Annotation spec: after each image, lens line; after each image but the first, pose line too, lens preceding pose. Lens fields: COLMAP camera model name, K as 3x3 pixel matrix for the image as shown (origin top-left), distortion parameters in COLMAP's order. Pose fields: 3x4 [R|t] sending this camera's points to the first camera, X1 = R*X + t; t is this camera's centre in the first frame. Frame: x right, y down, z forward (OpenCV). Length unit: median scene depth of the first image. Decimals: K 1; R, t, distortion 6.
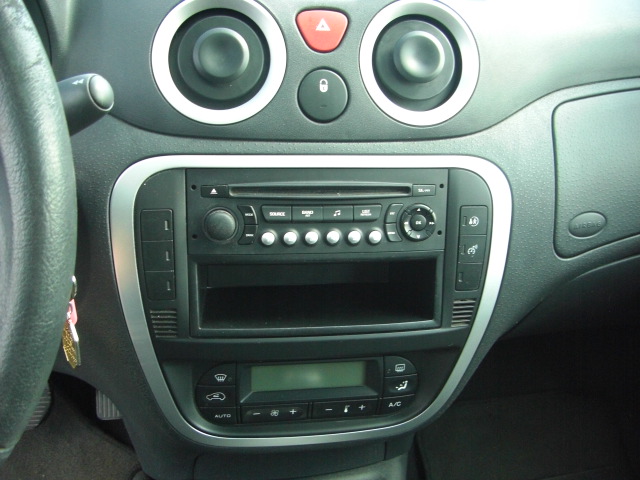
lens RADIAL K [[720.0, 0, 313.5], [0, 720.0, 242.4], [0, 0, 1]] dist [-0.135336, 0.000000]
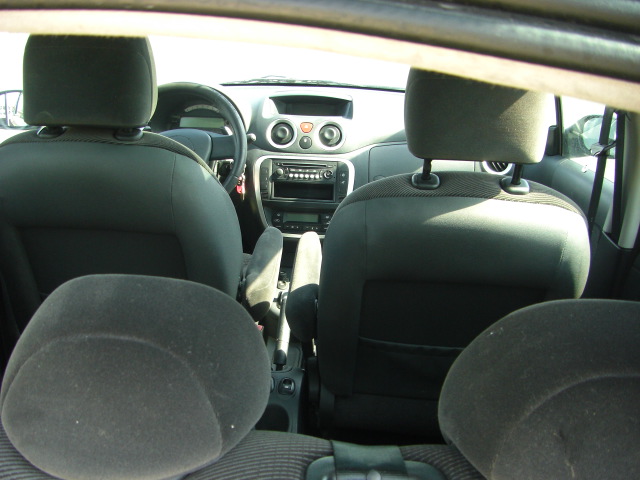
lens RADIAL K [[720.0, 0, 319.7], [0, 720.0, 239.6], [0, 0, 1]] dist [-0.135336, 0.000000]
pose [[0.979430, 0.035286, -0.198673, 0.938859], [-0.069638, 0.983208, -0.168681, 1.045147], [0.189385, 0.179047, 0.965441, -2.912157]]
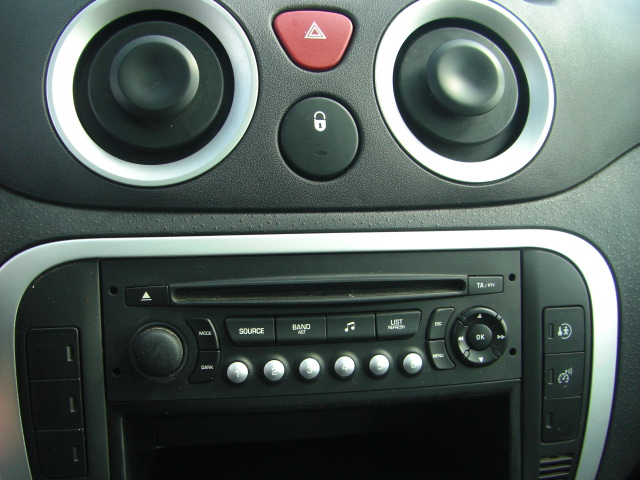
lens RADIAL K [[720.0, 0, 303.5], [0, 720.0, 251.2], [0, 0, 1]] dist [-0.135336, 0.000000]
pose [[0.999307, -0.035064, -0.012464, 0.003396], [0.032637, 0.986712, -0.159165, -0.007811], [0.017879, 0.158648, 0.987173, 0.388129]]
